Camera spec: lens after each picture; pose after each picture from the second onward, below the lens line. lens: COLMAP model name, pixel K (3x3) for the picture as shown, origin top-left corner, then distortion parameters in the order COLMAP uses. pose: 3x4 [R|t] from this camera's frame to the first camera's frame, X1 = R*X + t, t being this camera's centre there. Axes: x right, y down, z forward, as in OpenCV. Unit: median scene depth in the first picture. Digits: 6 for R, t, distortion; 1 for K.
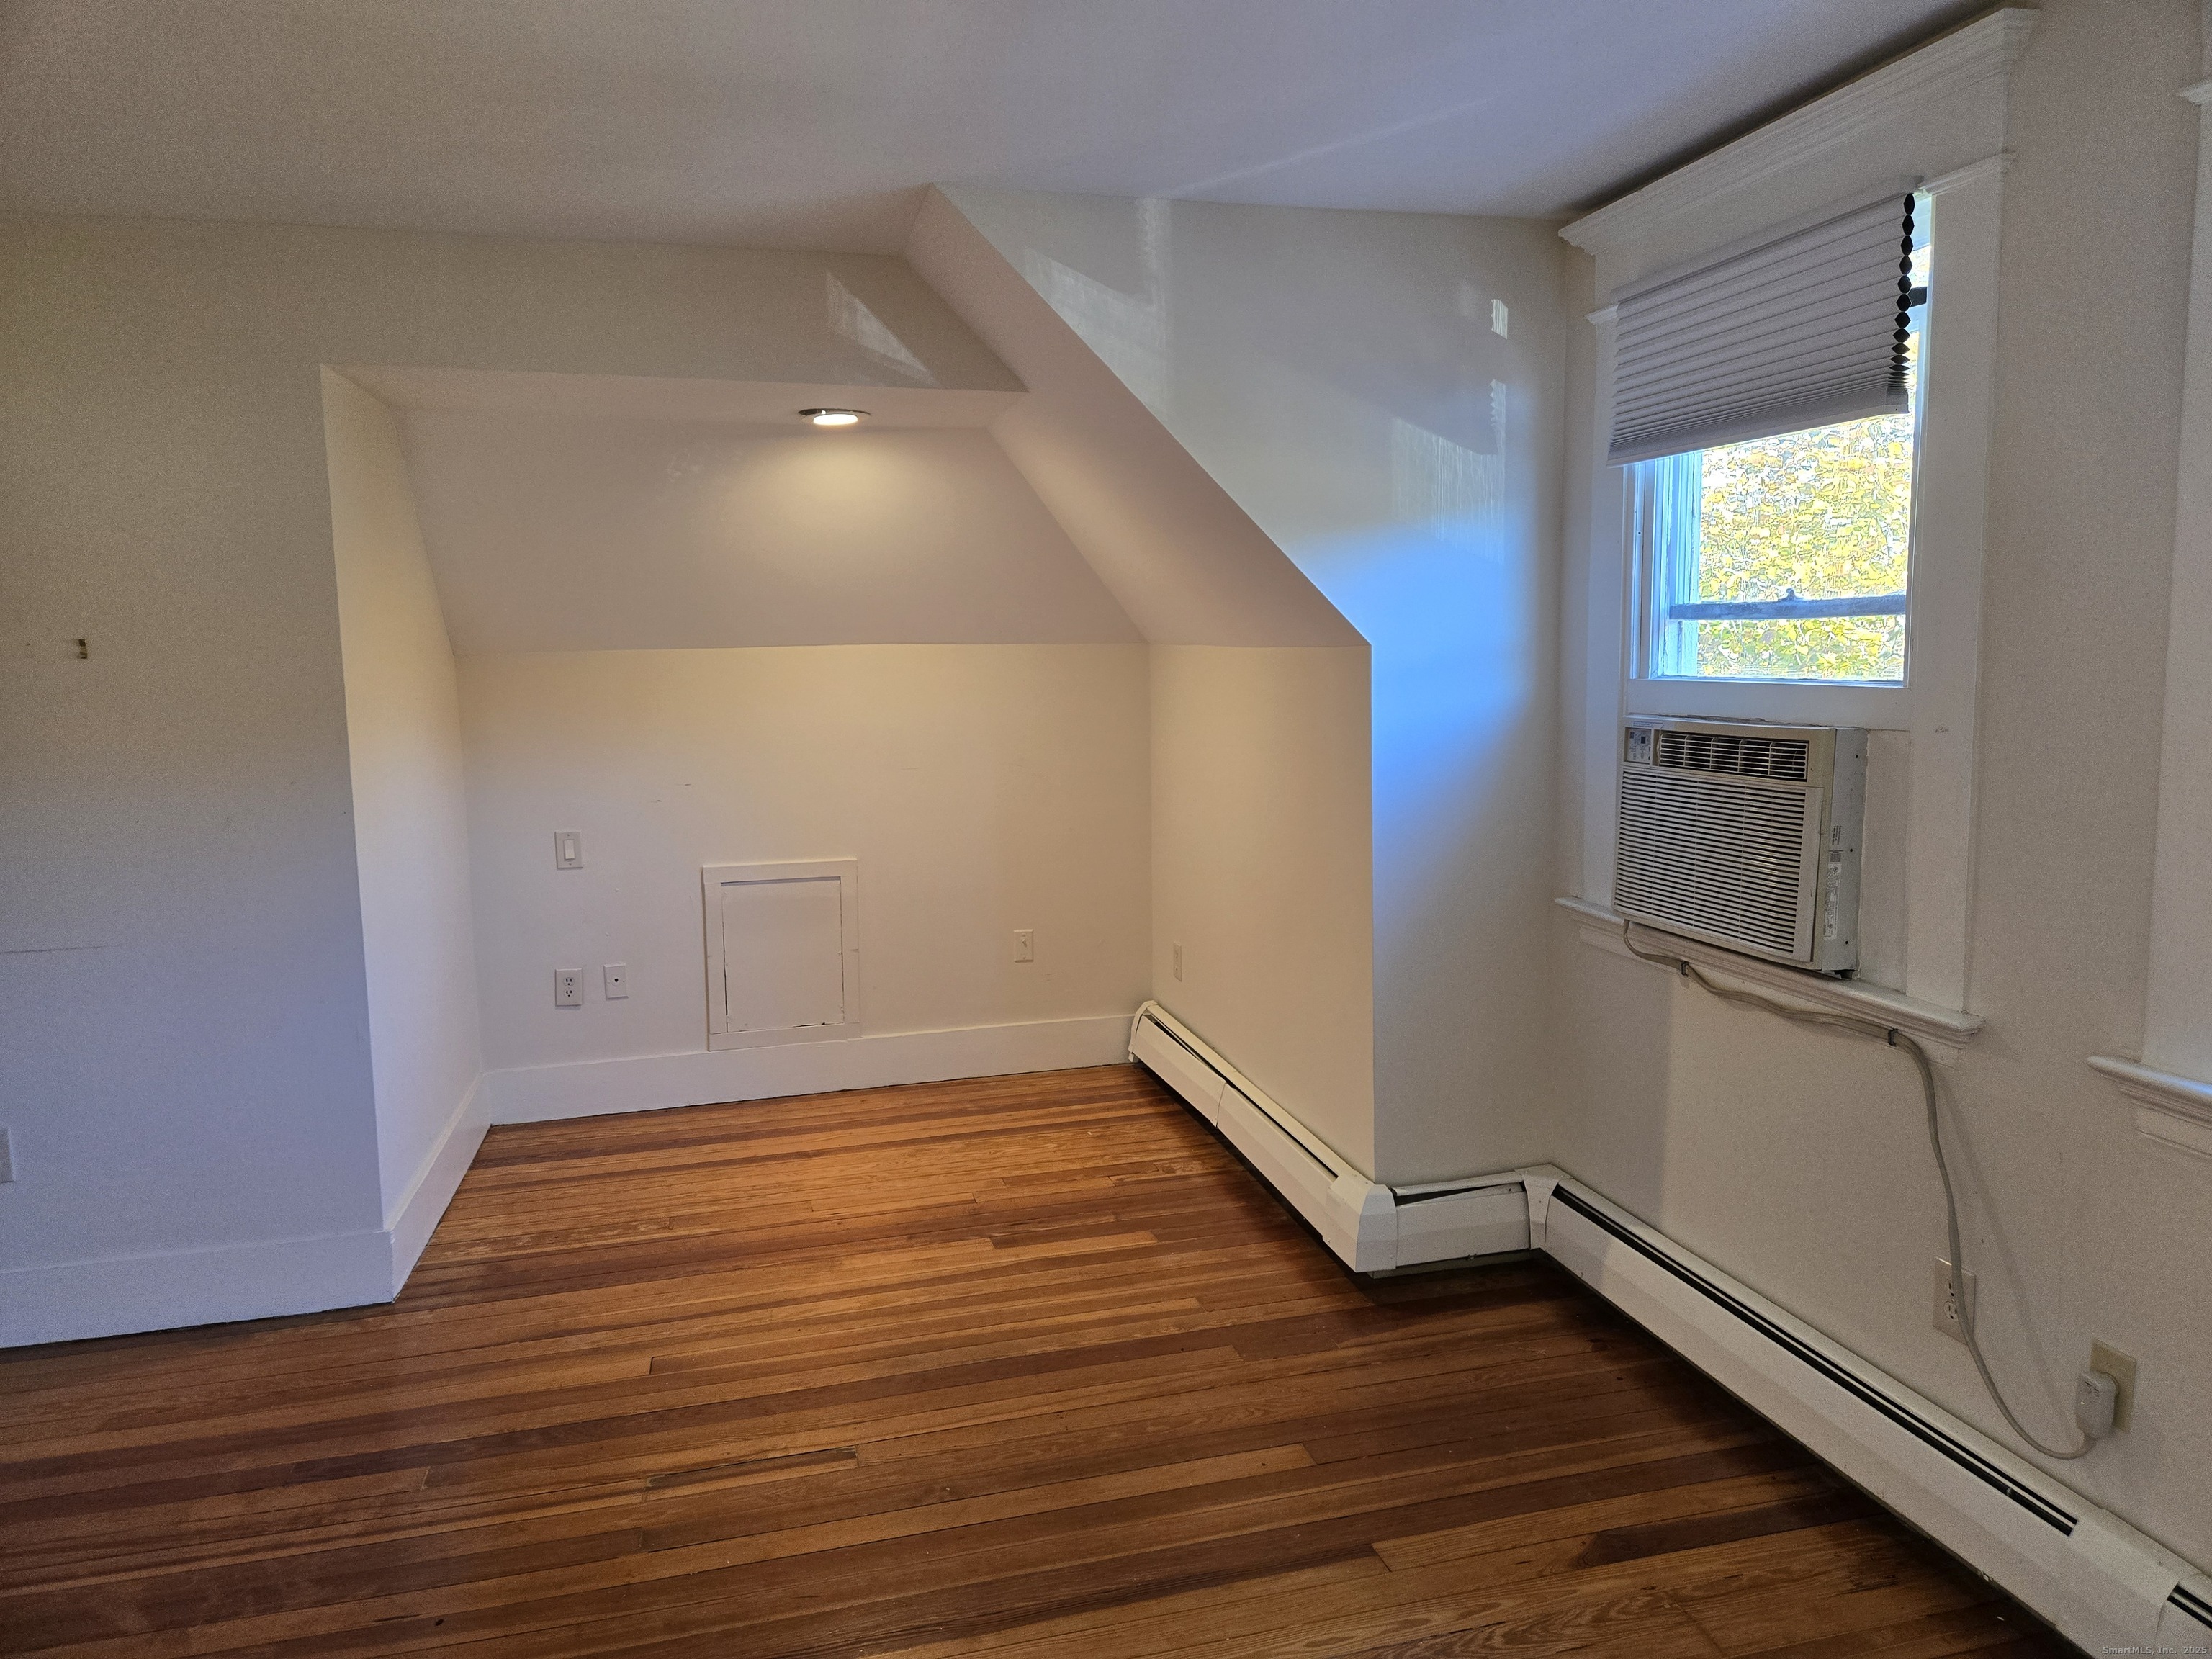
lens RADIAL K [[1464.2, 0, 1114.0], [0, 1464.2, 799.4], [0, 0, 1]] dist [0.088503, -0.073974]
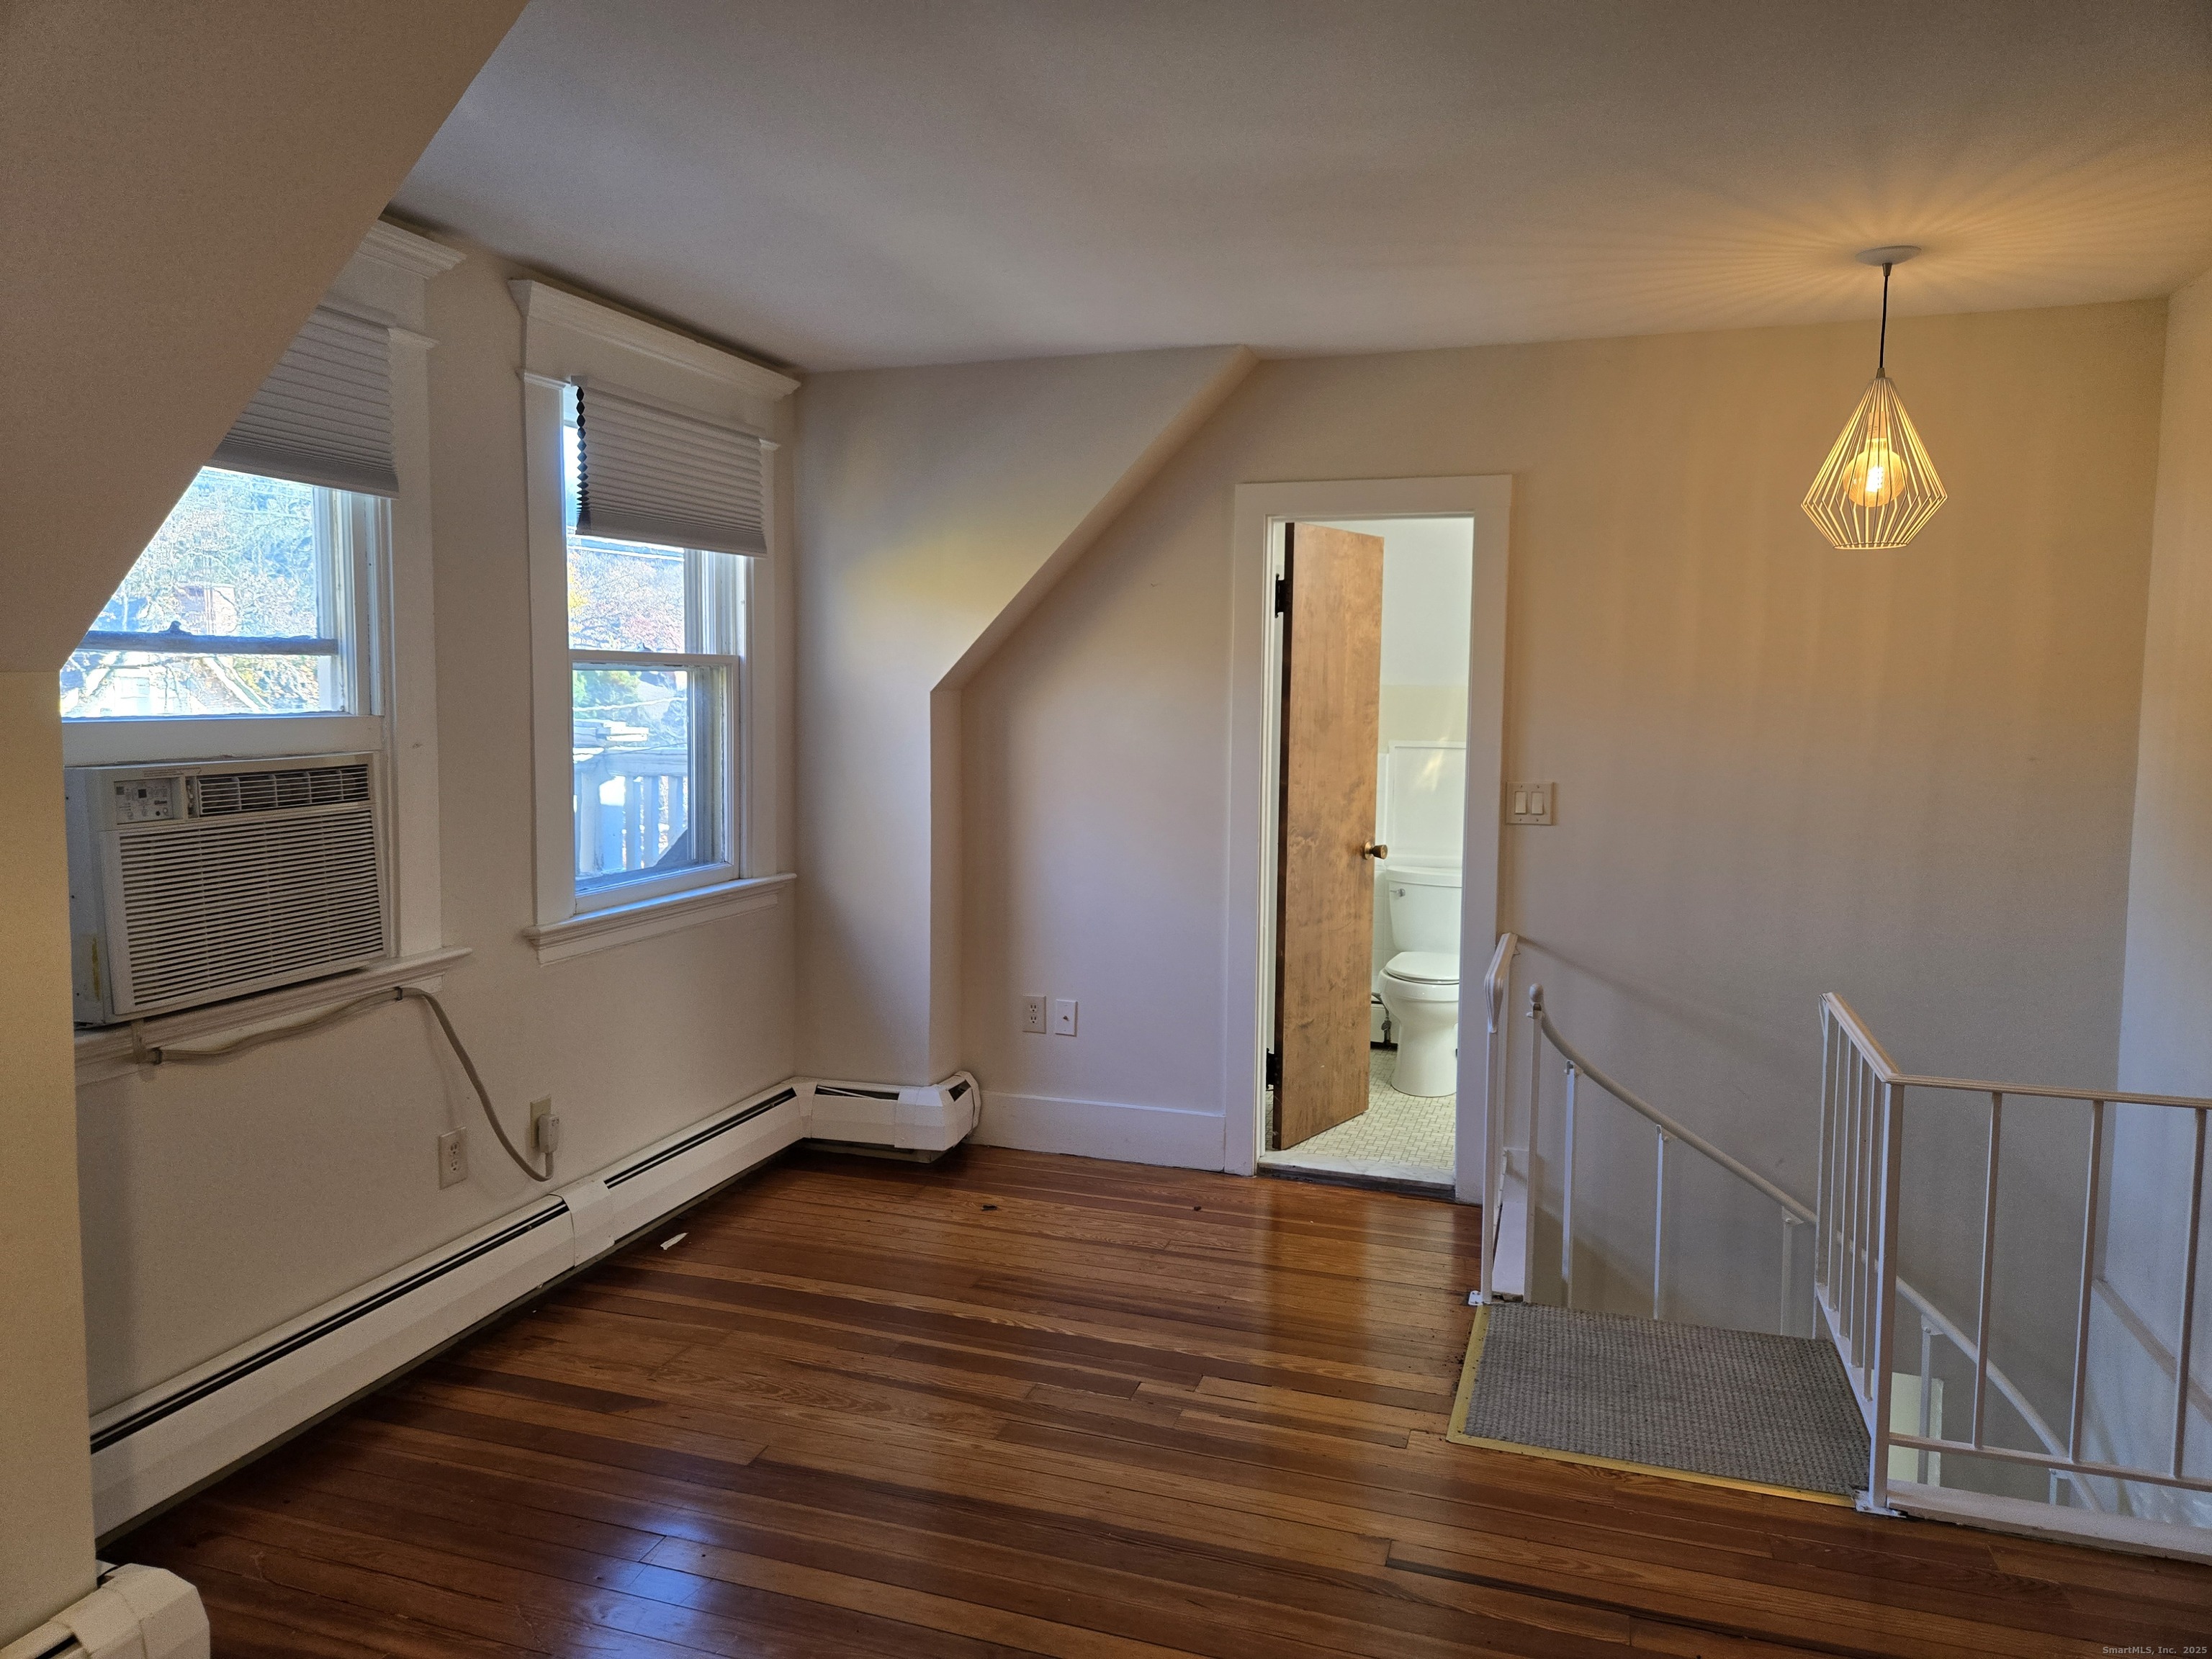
lens RADIAL K [[1464.2, 0, 1100.4], [0, 1464.2, 793.3], [0, 0, 1]] dist [0.088503, -0.073974]
pose [[-0.834953, -0.033537, 0.549298, -0.483253], [0.062349, 0.985950, 0.154968, -0.121406], [-0.546778, 0.163639, -0.821131, 1.245330]]
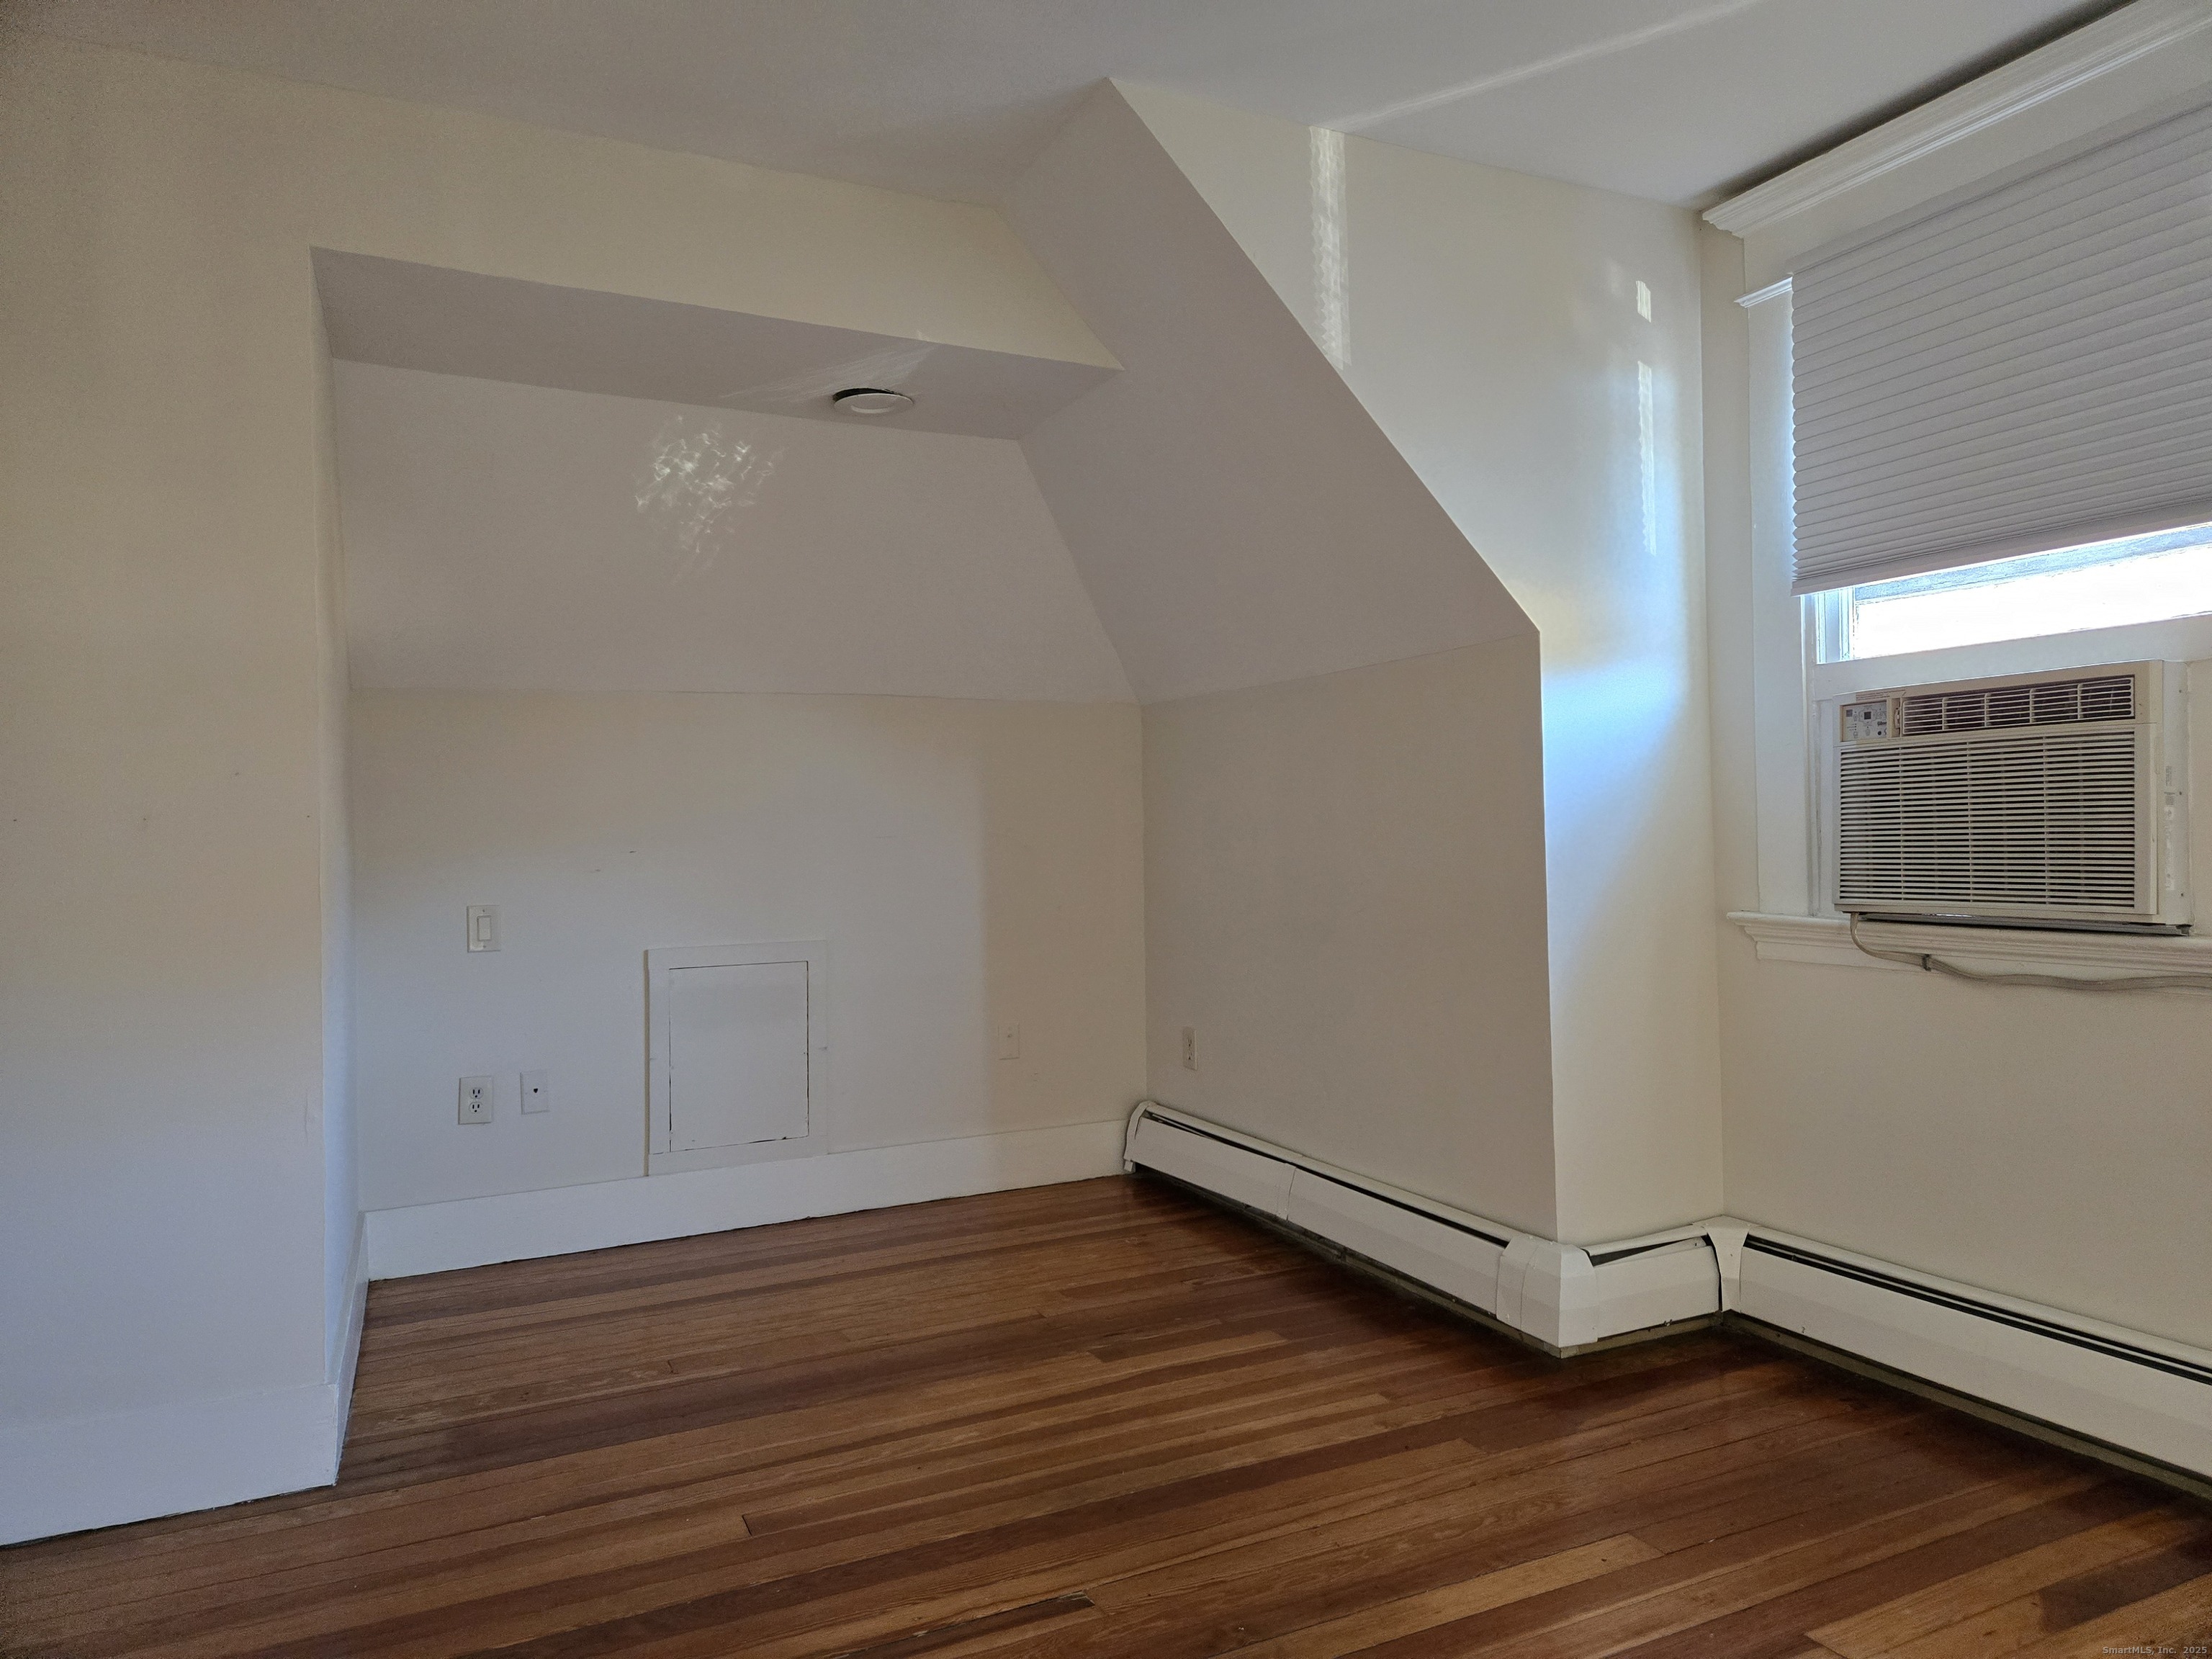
lens RADIAL K [[1464.2, 0, 1125.1], [0, 1464.2, 813.5], [0, 0, 1]] dist [0.088503, -0.073974]
pose [[0.980805, -0.000219, 0.194990, -0.251746], [0.024033, 0.992511, -0.119771, 0.108914], [-0.193503, 0.122158, 0.973465, 0.168897]]
